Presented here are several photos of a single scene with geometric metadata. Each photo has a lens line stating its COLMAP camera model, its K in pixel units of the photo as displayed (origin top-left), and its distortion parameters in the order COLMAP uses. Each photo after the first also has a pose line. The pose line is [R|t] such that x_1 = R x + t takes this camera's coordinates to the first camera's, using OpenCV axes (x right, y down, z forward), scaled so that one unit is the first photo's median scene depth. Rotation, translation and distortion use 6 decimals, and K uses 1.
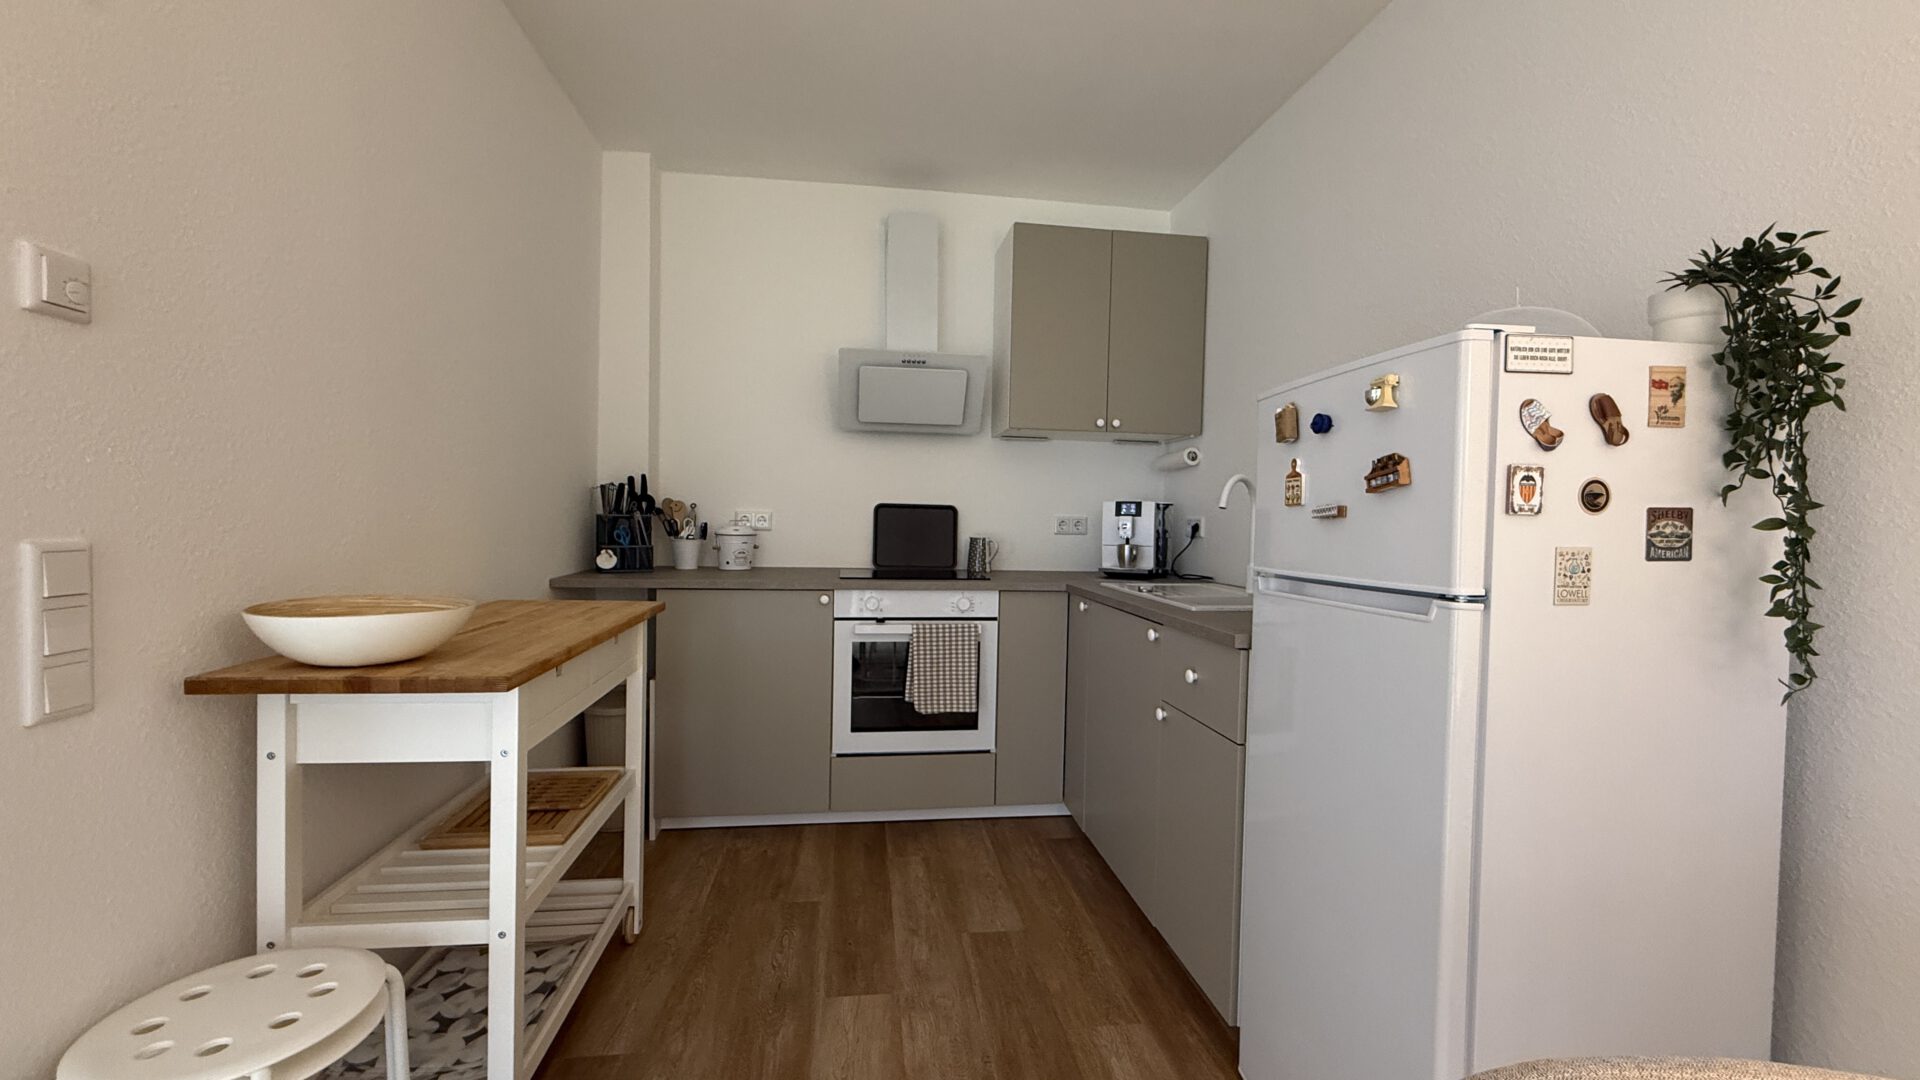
lens RADIAL K [[761.8, 0, 960.0], [0, 761.8, 540.0], [0, 0, 1]] dist [-0.001066, -0.000090]
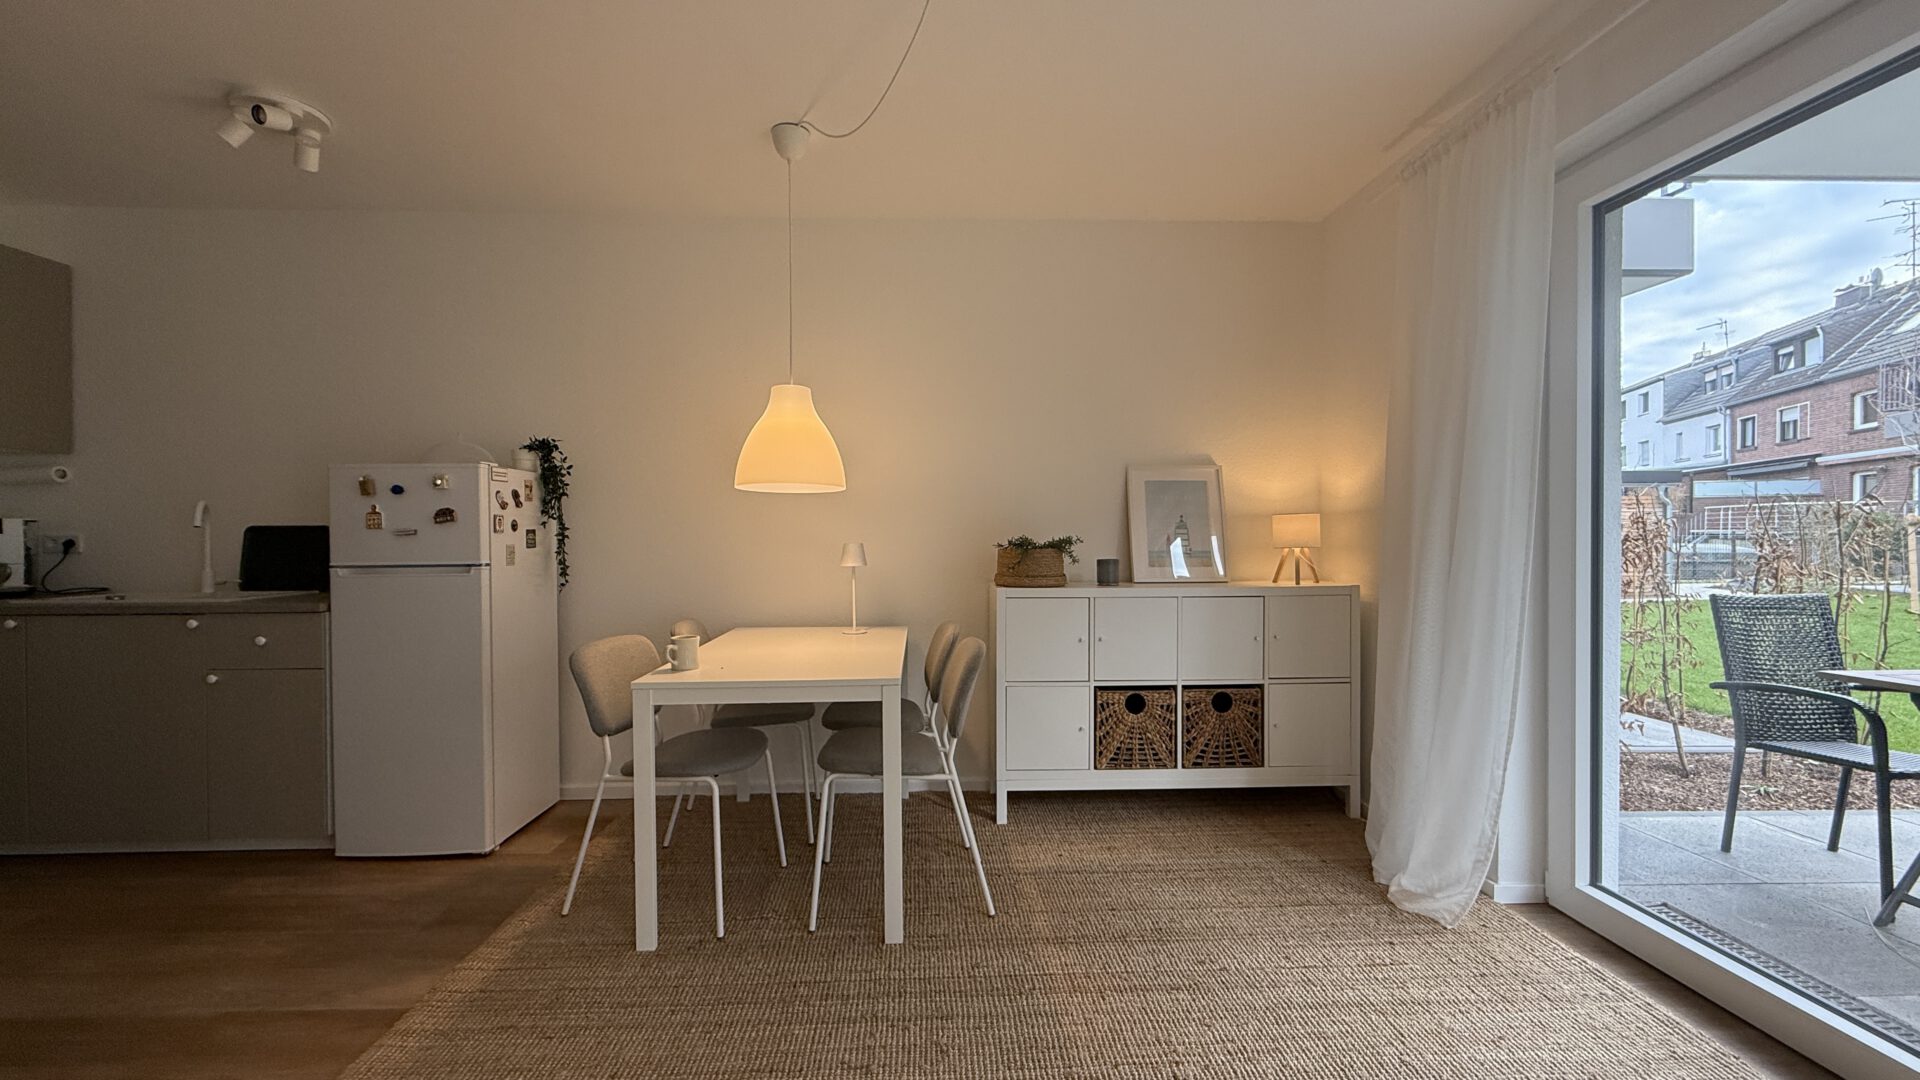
lens RADIAL K [[768.3, 0, 957.8], [0, 768.3, 535.6], [0, 0, 1]] dist [-0.000168, -0.000057]
pose [[0.092829, -0.021064, 0.995459, -1.354731], [0.032479, 0.999308, 0.018116, -0.014653], [-0.995152, 0.030650, 0.093449, -0.654651]]
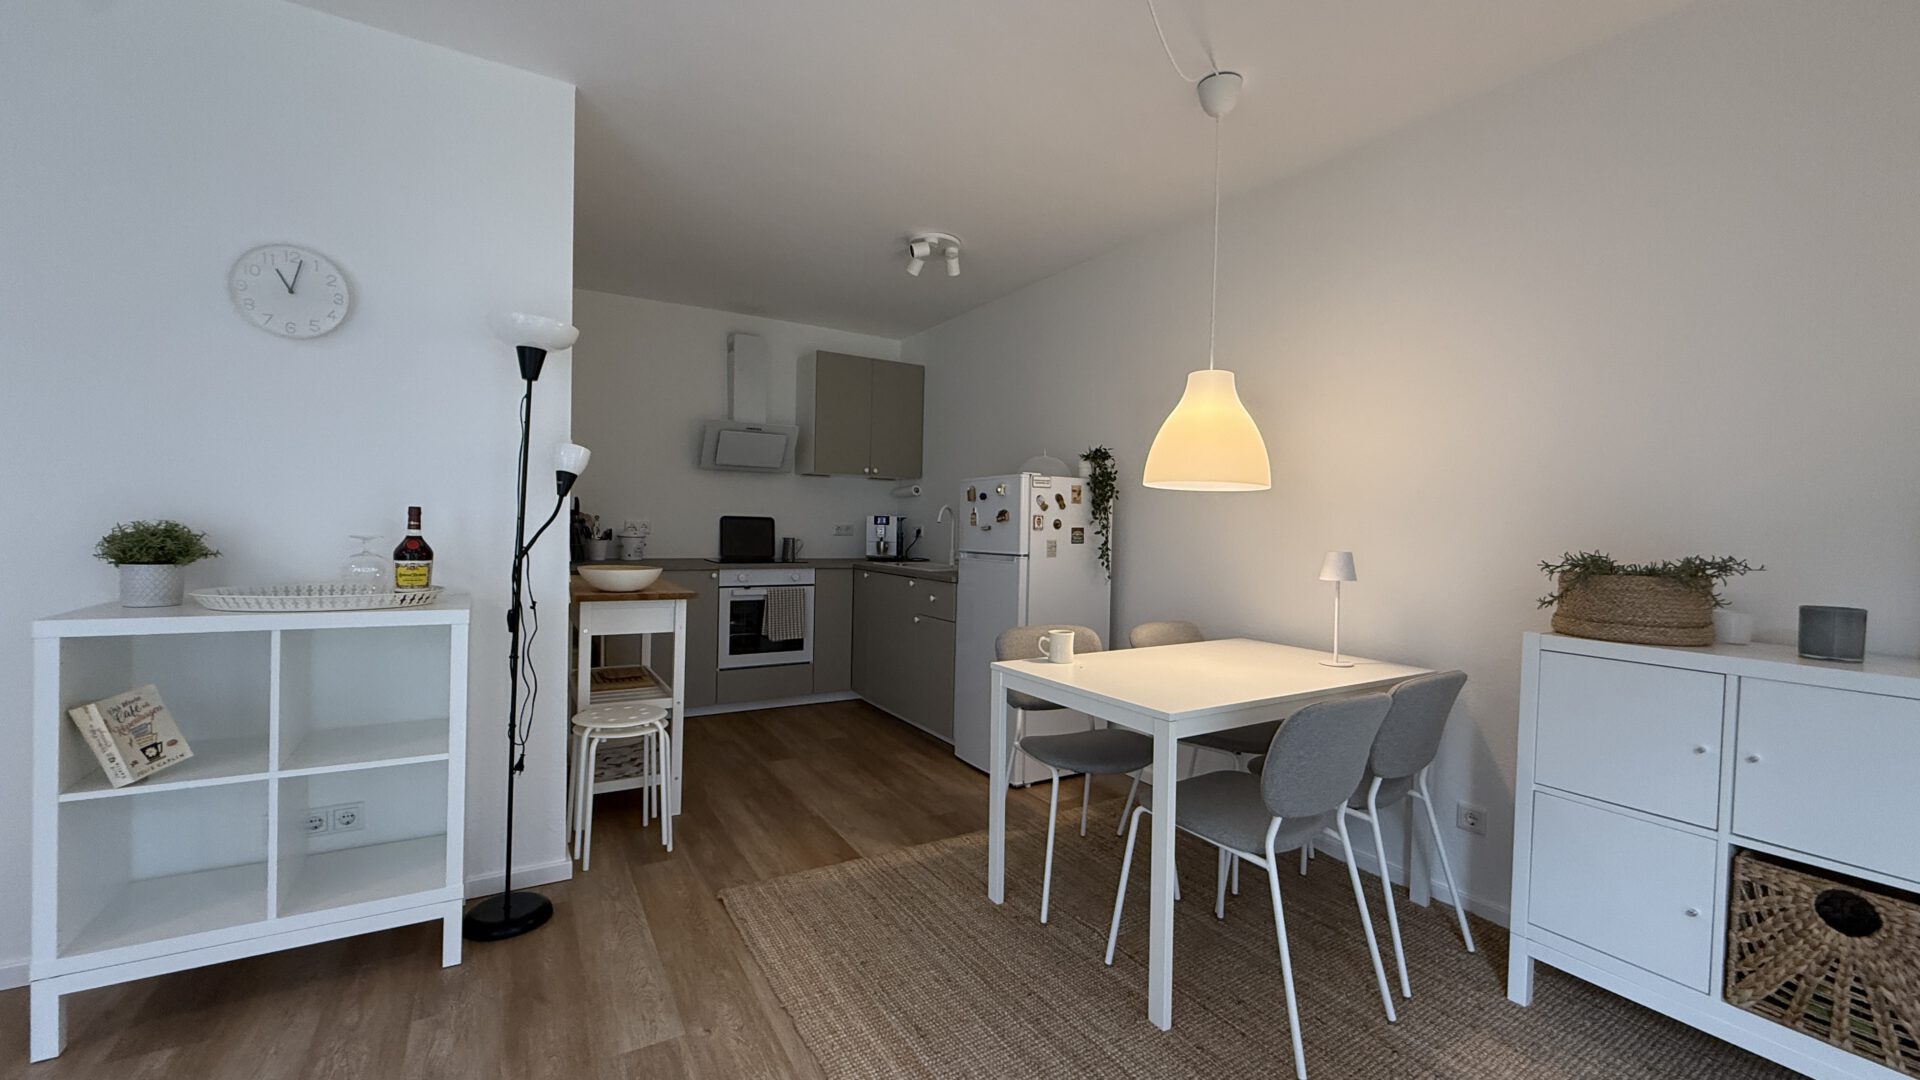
lens RADIAL K [[761.8, 0, 960.0], [0, 761.8, 540.0], [0, 0, 1]] dist [-0.001066, -0.000090]
pose [[0.916945, -0.007225, 0.398948, -0.660684], [0.006841, 0.999974, 0.002385, 0.000247], [-0.398955, 0.000543, 0.916970, -1.405301]]
